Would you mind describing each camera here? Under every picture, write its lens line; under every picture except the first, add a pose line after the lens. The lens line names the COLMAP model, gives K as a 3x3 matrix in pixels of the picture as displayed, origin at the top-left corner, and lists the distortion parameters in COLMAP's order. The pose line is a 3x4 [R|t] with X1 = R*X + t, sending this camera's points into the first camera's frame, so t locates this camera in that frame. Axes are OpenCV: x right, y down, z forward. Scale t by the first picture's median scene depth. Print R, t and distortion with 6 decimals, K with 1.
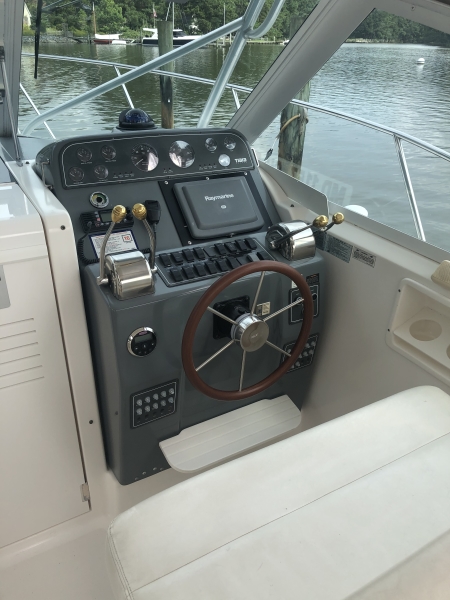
lens RADIAL K [[492.0, 0, 227.3], [0, 492.0, 295.7], [0, 0, 1]] dist [0.043466, -0.061420]
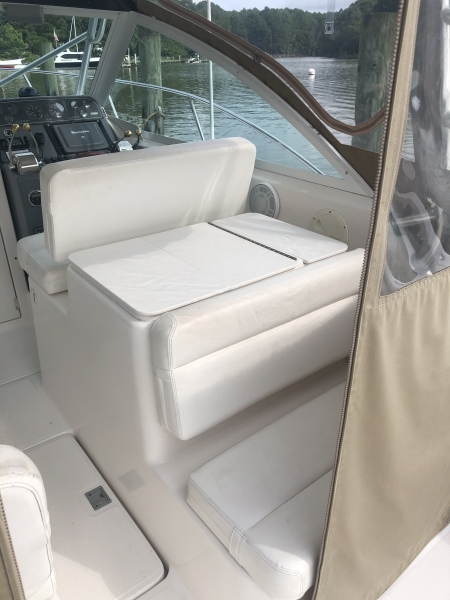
lens RADIAL K [[492.0, 0, 222.1], [0, 492.0, 303.9], [0, 0, 1]] dist [0.043466, -0.061420]
pose [[0.990571, -0.093041, 0.100561, 0.265920], [0.095241, 0.995304, -0.017293, 0.517442], [-0.098479, 0.026707, 0.994781, -0.838742]]
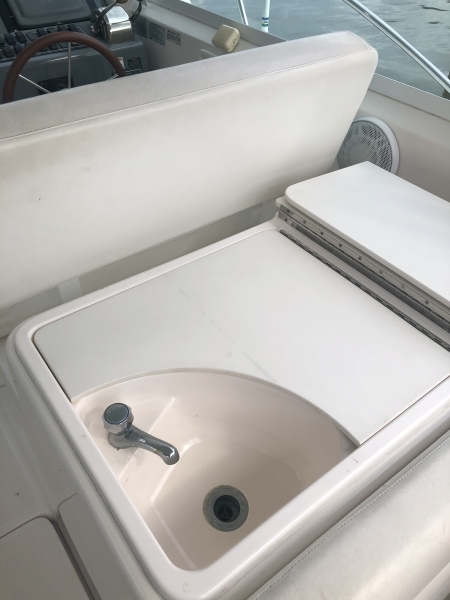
lens RADIAL K [[492.0, 0, 224.4], [0, 492.0, 287.4], [0, 0, 1]] dist [0.043466, -0.061420]
pose [[0.992620, -0.083650, 0.087792, 0.236238], [0.061359, 0.970931, 0.231360, 0.215239], [-0.104594, -0.224266, 0.968899, -0.228617]]
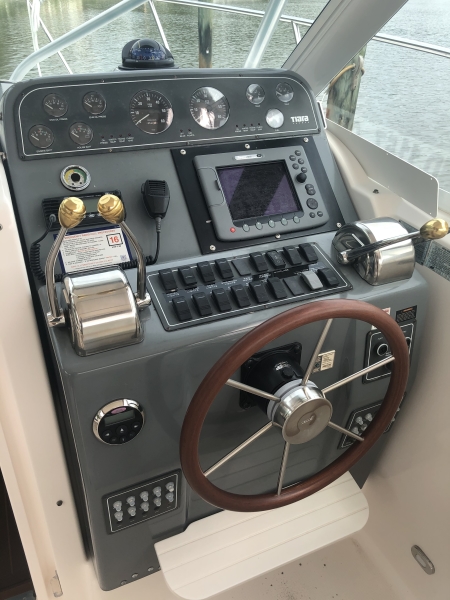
lens RADIAL K [[492.0, 0, 224.0], [0, 492.0, 294.3], [0, 0, 1]] dist [0.043466, -0.061420]
pose [[0.993097, 0.051995, -0.105144, 0.009720], [-0.044590, 0.996437, 0.071594, -0.094483], [0.108492, -0.066411, 0.991877, 0.359432]]
